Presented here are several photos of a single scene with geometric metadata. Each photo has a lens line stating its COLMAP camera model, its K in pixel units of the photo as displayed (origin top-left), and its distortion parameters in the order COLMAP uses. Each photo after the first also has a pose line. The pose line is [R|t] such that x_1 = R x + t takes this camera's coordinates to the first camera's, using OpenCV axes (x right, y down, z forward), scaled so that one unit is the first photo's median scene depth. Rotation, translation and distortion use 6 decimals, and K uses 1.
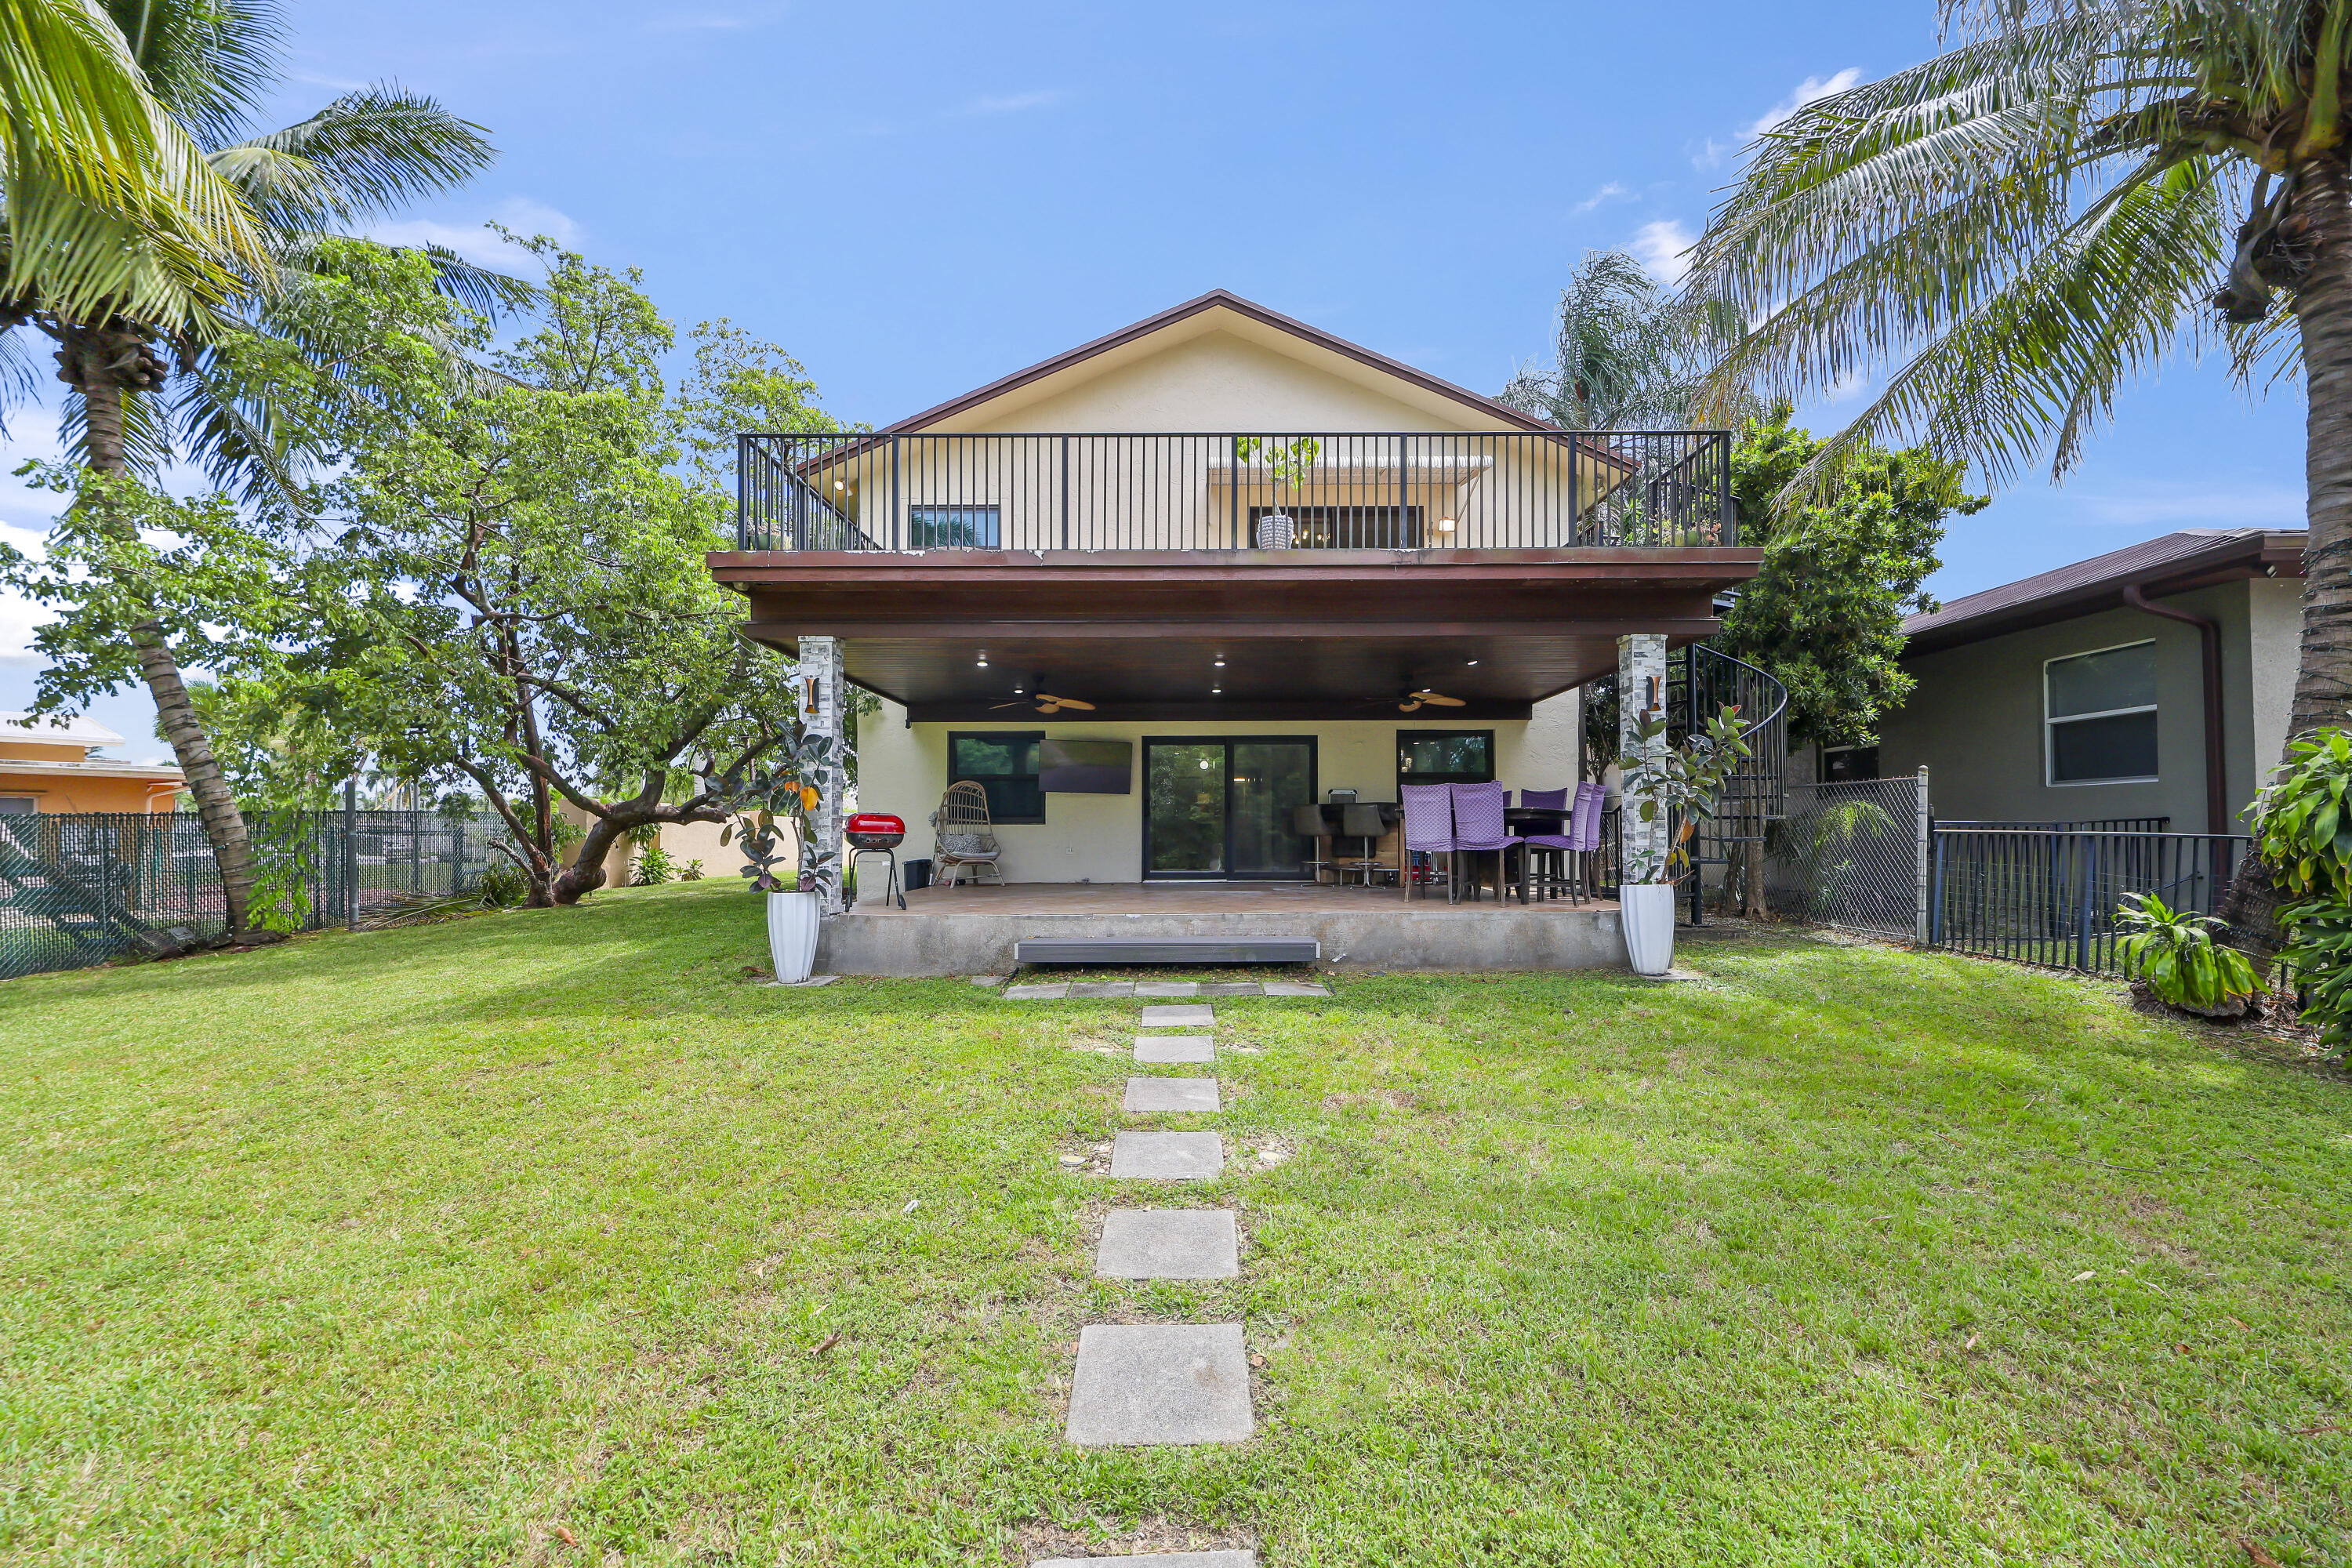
lens RADIAL K [[904.5, 0, 1186.7], [0, 904.5, 802.5], [0, 0, 1]] dist [0.000500, 0.000422]
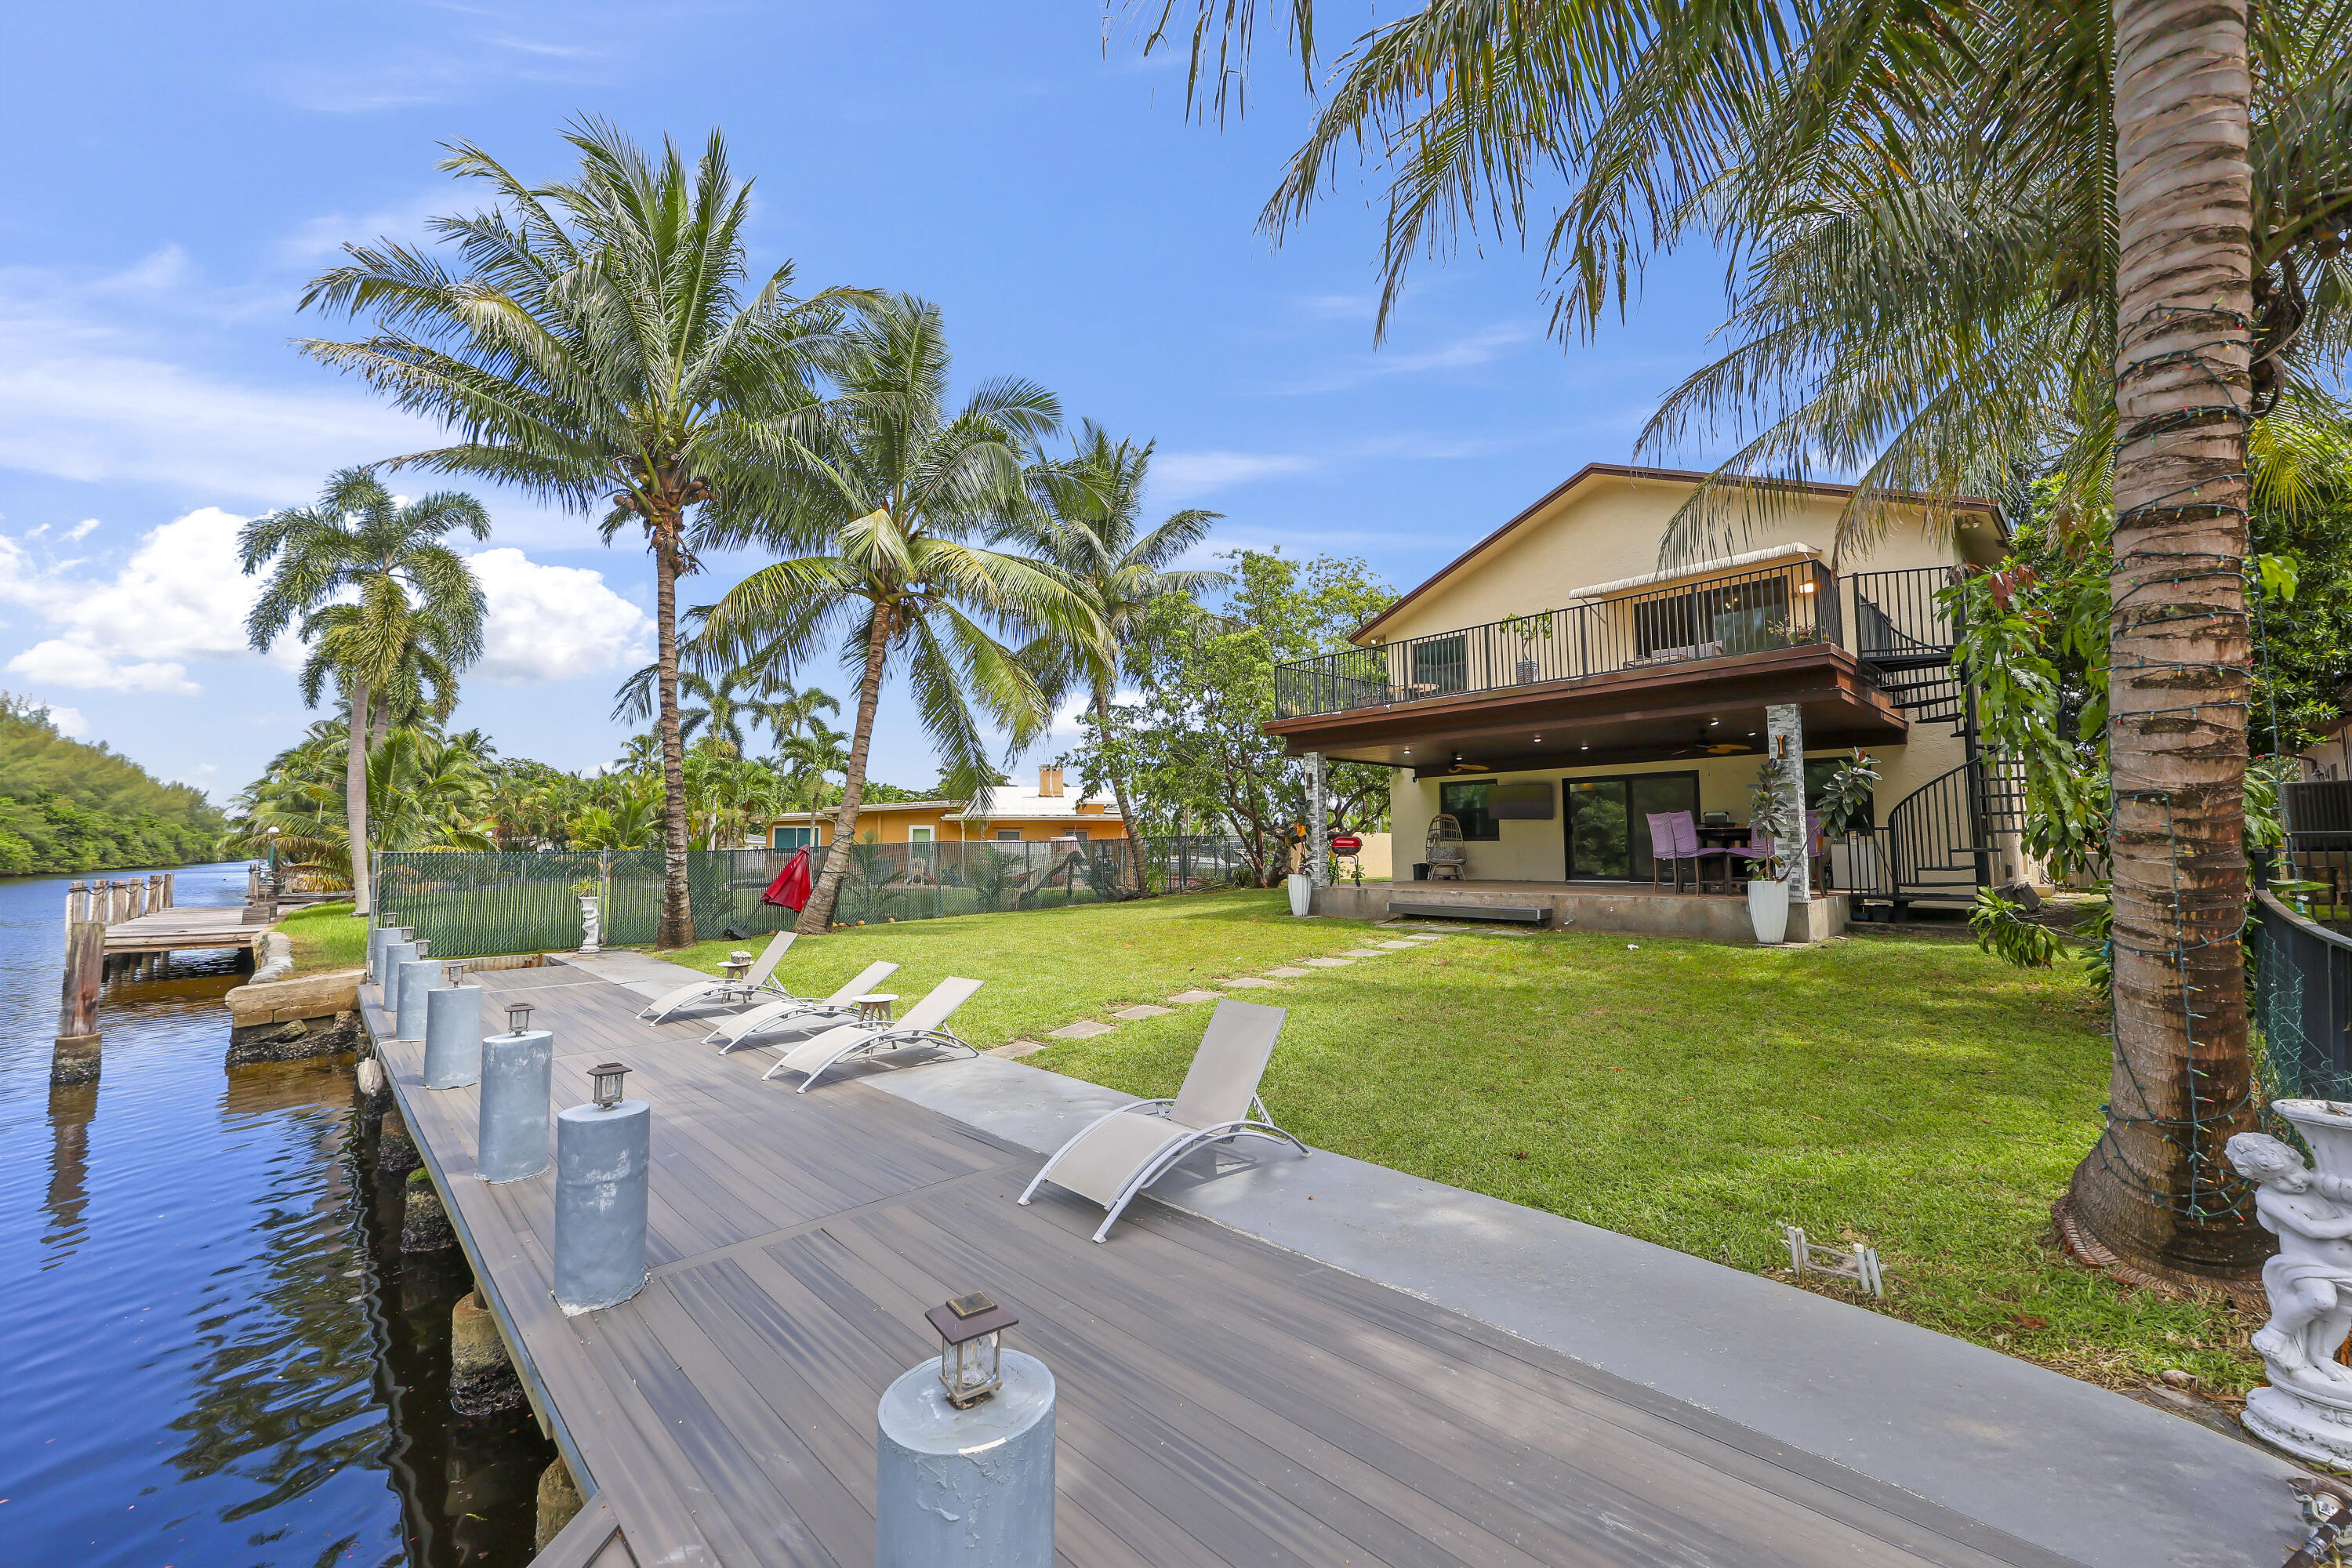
lens RADIAL K [[904.5, 0, 1179.0], [0, 904.5, 781.3], [0, 0, 1]] dist [0.000500, 0.000422]
pose [[0.690918, -0.055310, -0.720814, 0.572989], [0.027501, 0.998358, -0.050247, -0.013826], [0.722410, 0.014894, 0.691305, -0.432846]]
